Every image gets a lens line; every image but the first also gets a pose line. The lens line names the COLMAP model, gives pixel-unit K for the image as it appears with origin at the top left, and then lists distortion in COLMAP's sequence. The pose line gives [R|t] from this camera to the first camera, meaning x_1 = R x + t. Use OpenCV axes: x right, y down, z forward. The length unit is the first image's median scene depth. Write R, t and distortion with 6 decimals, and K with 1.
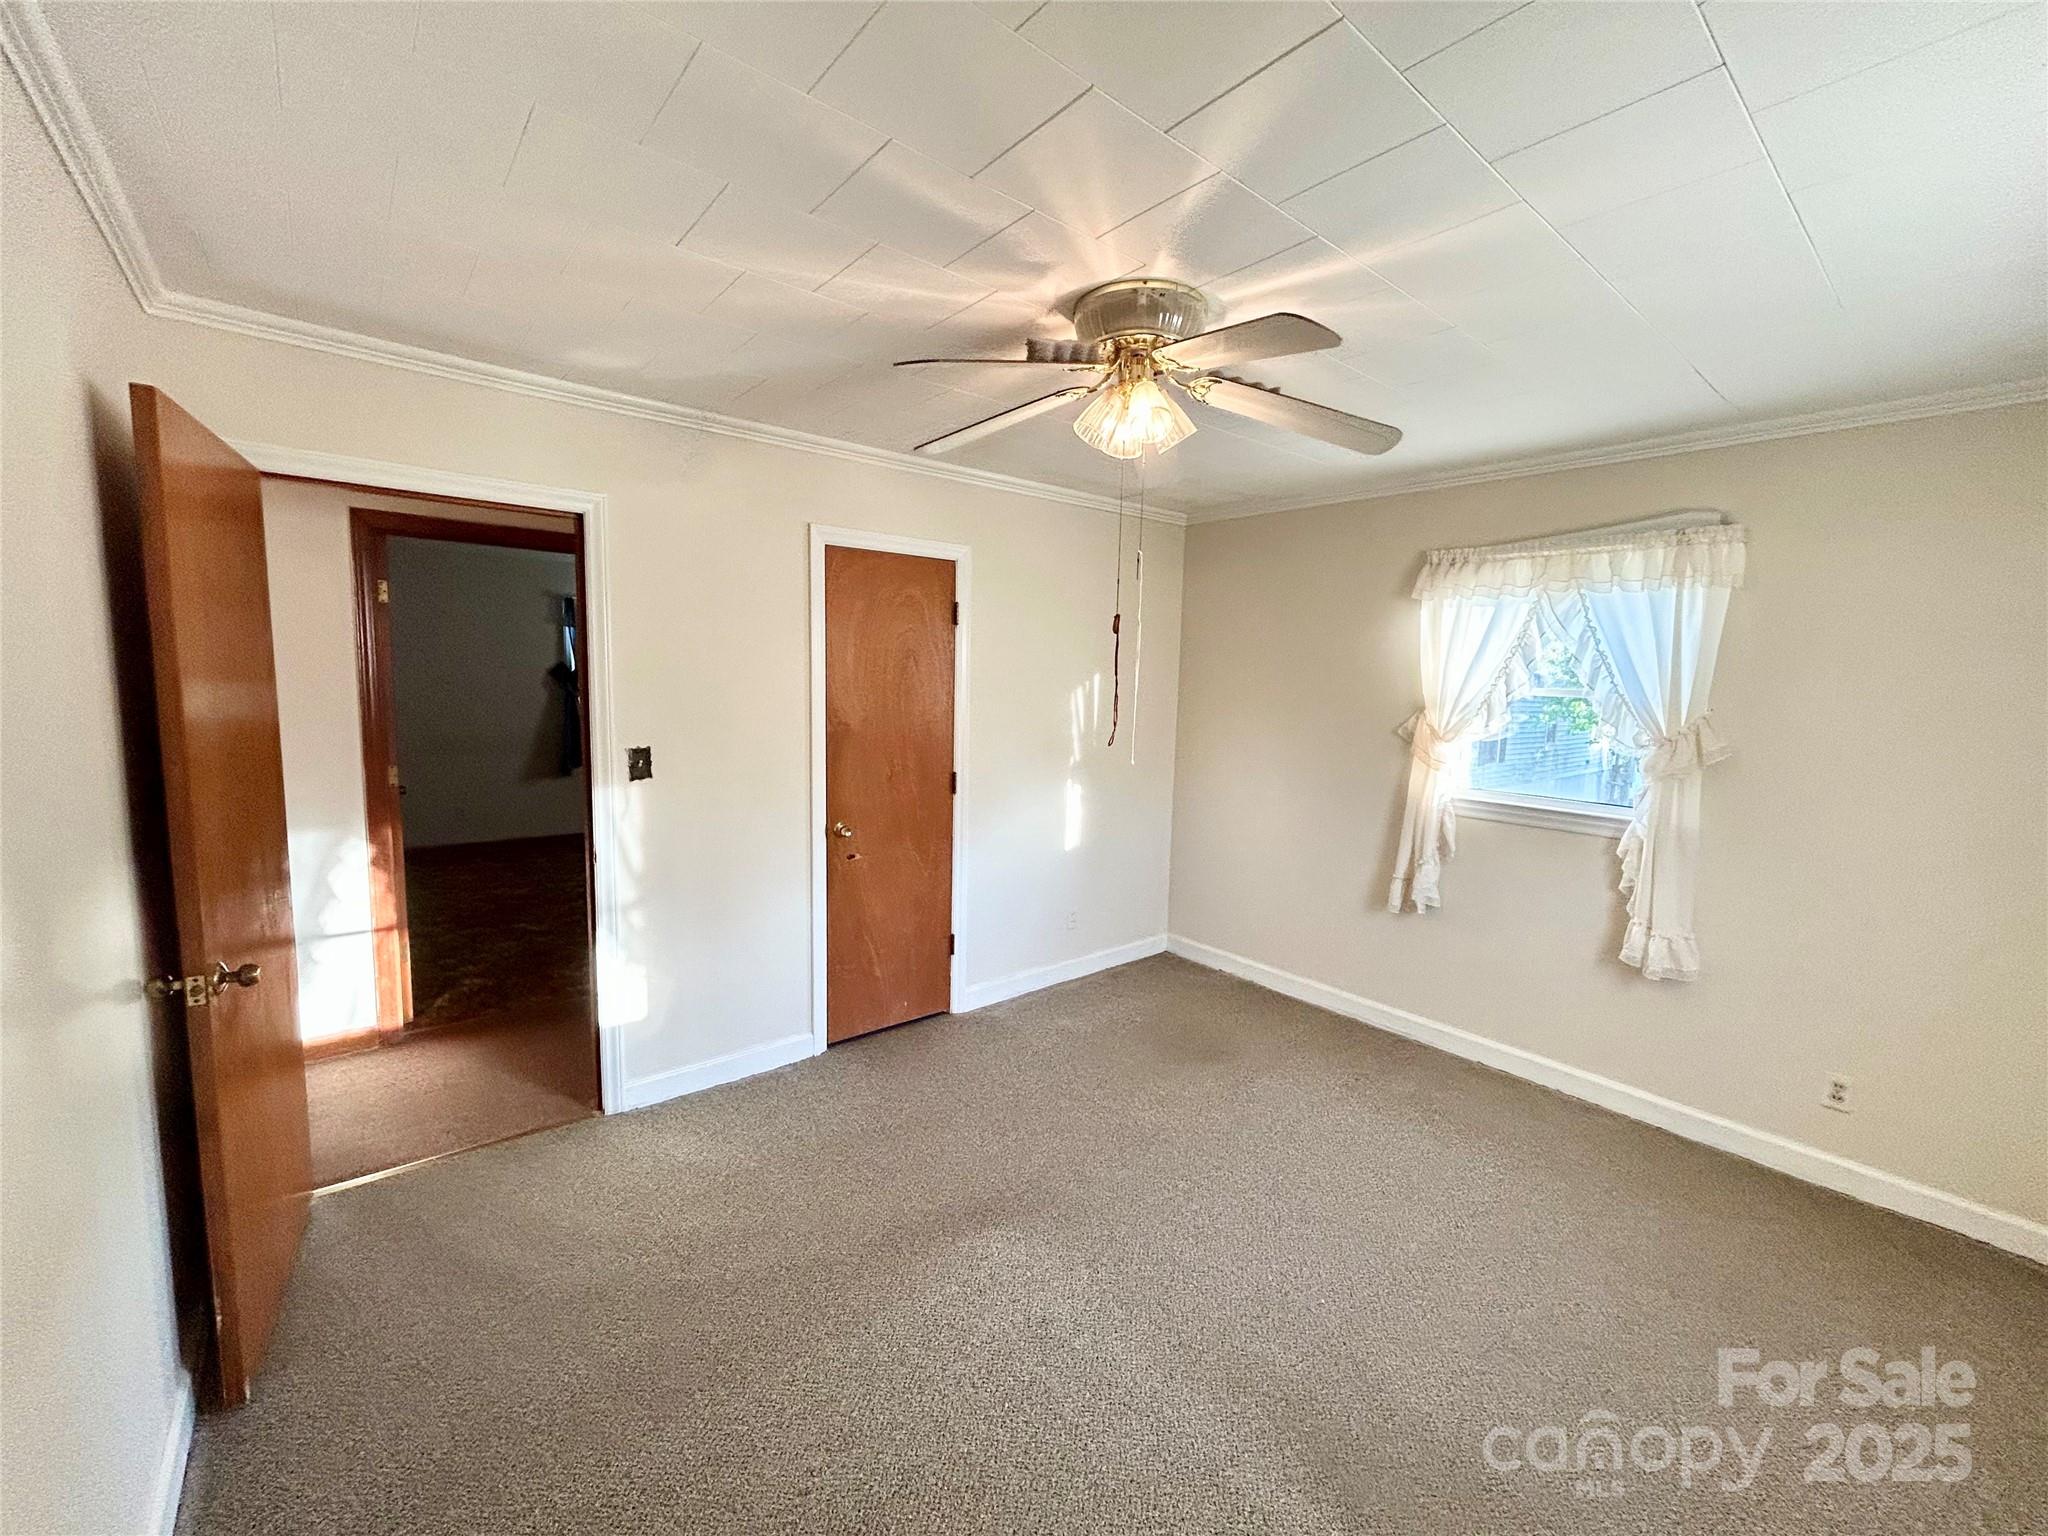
lens RADIAL K [[825.2, 0, 1021.5], [0, 825.2, 772.3], [0, 0, 1]] dist [0.004579, -0.002471]
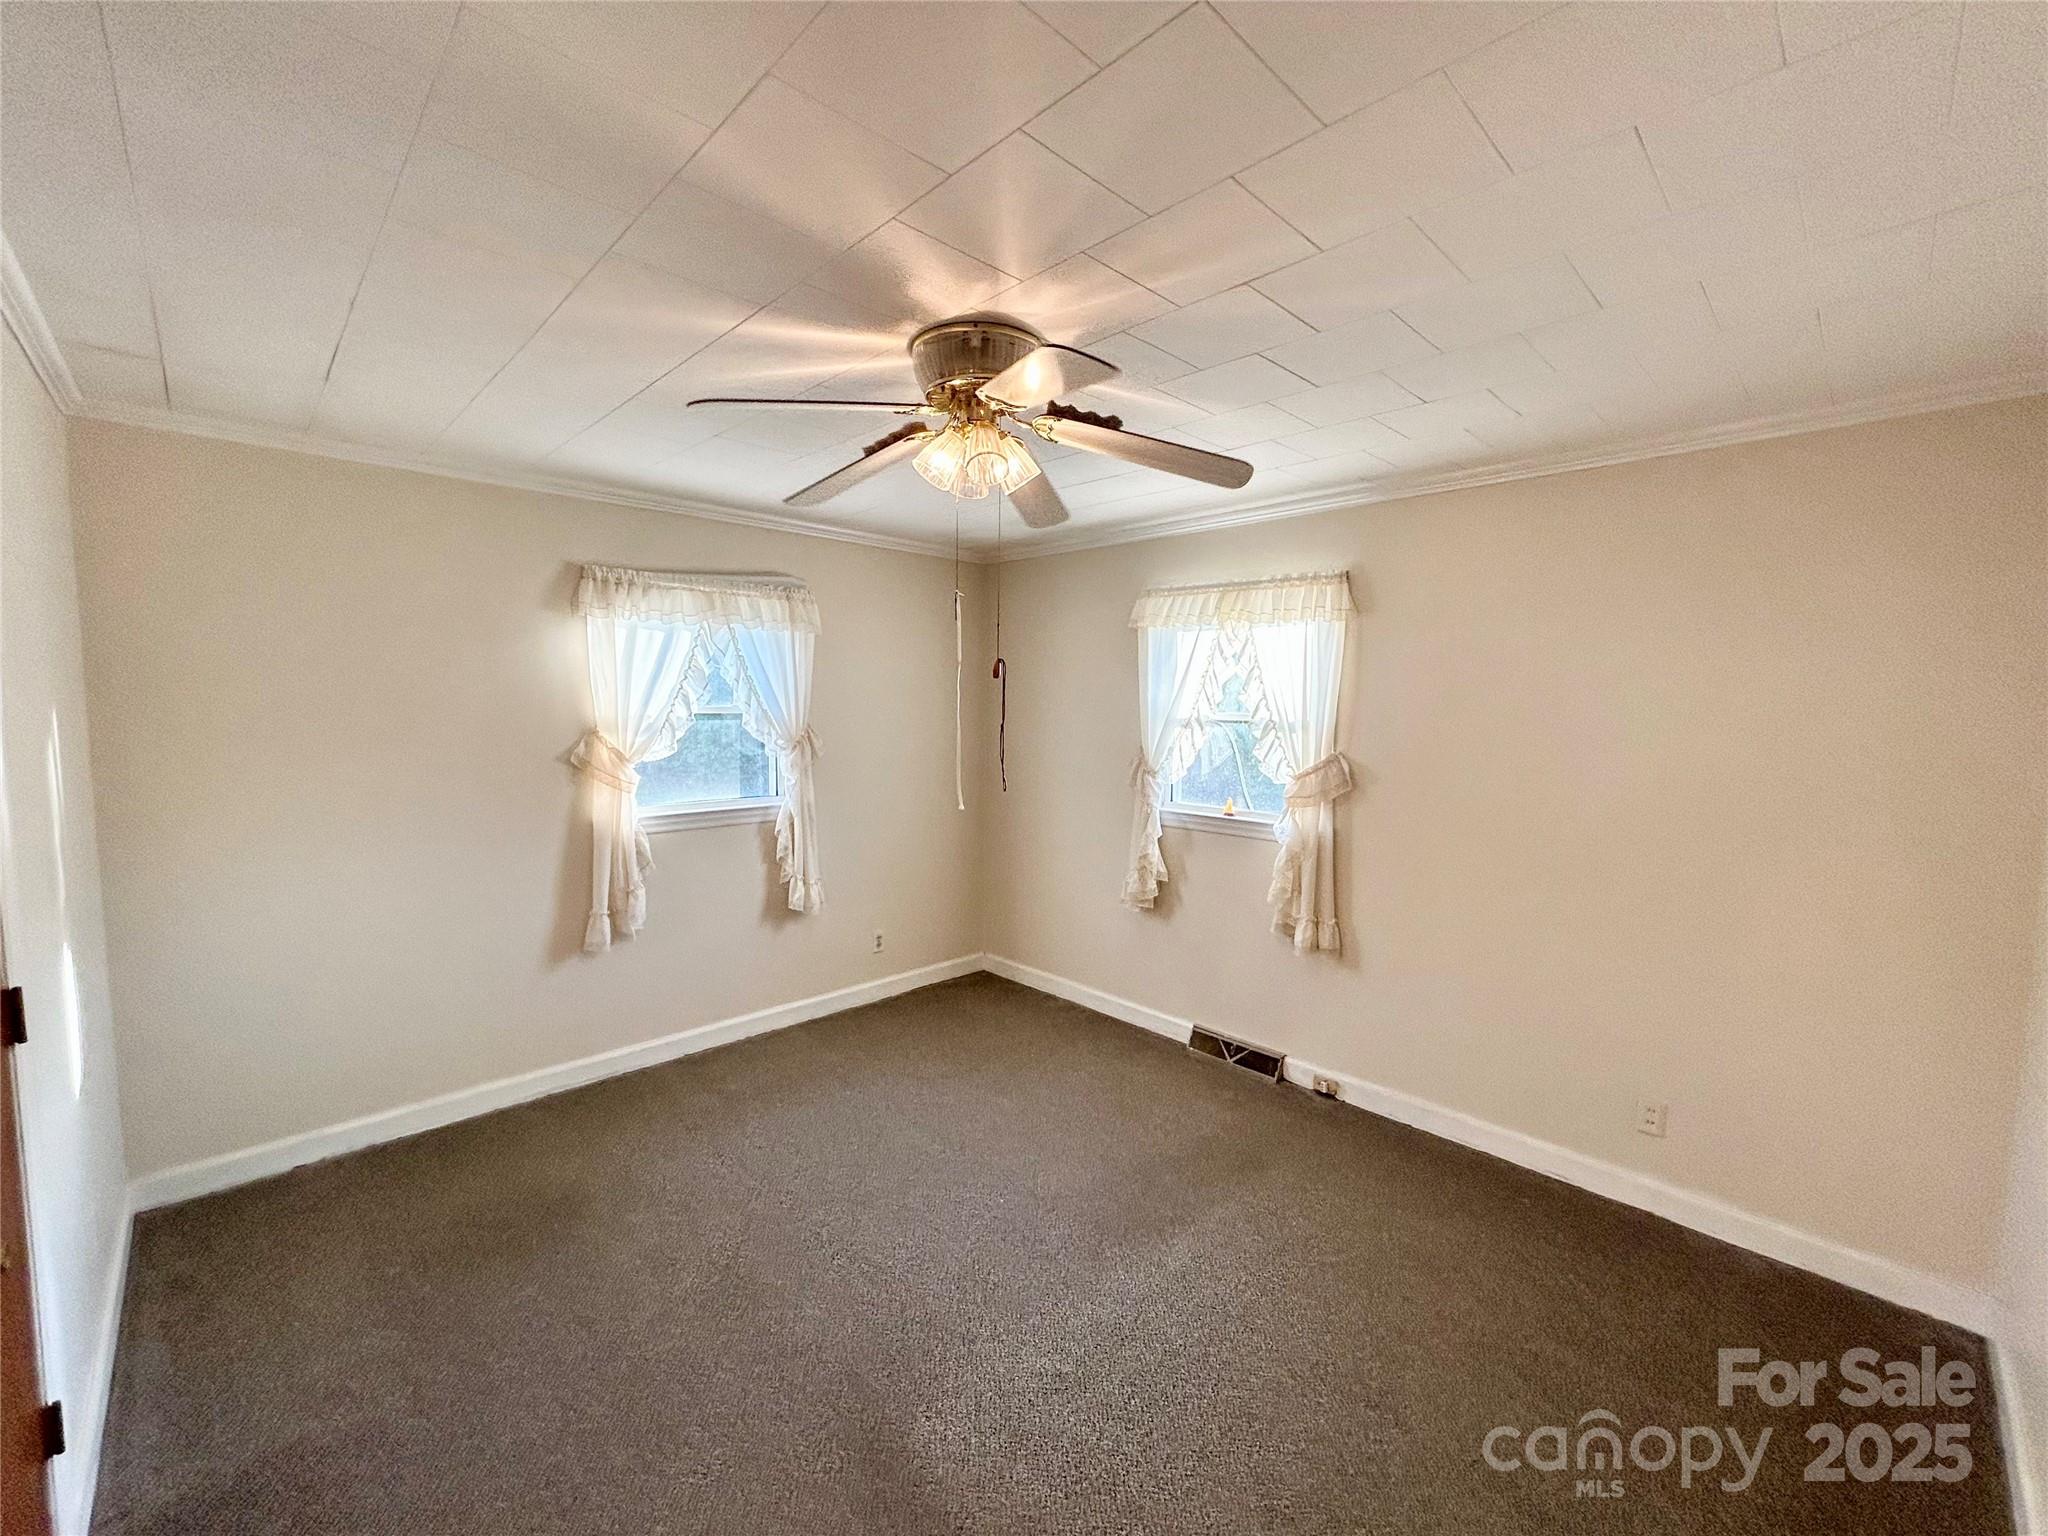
lens RADIAL K [[825.2, 0, 1021.5], [0, 825.2, 772.3], [0, 0, 1]] dist [0.004579, -0.002471]
pose [[-0.074680, -0.117996, 0.990202, -0.525284], [0.103333, 0.986714, 0.125374, -0.106334], [-0.991839, 0.111683, -0.061494, 0.623101]]
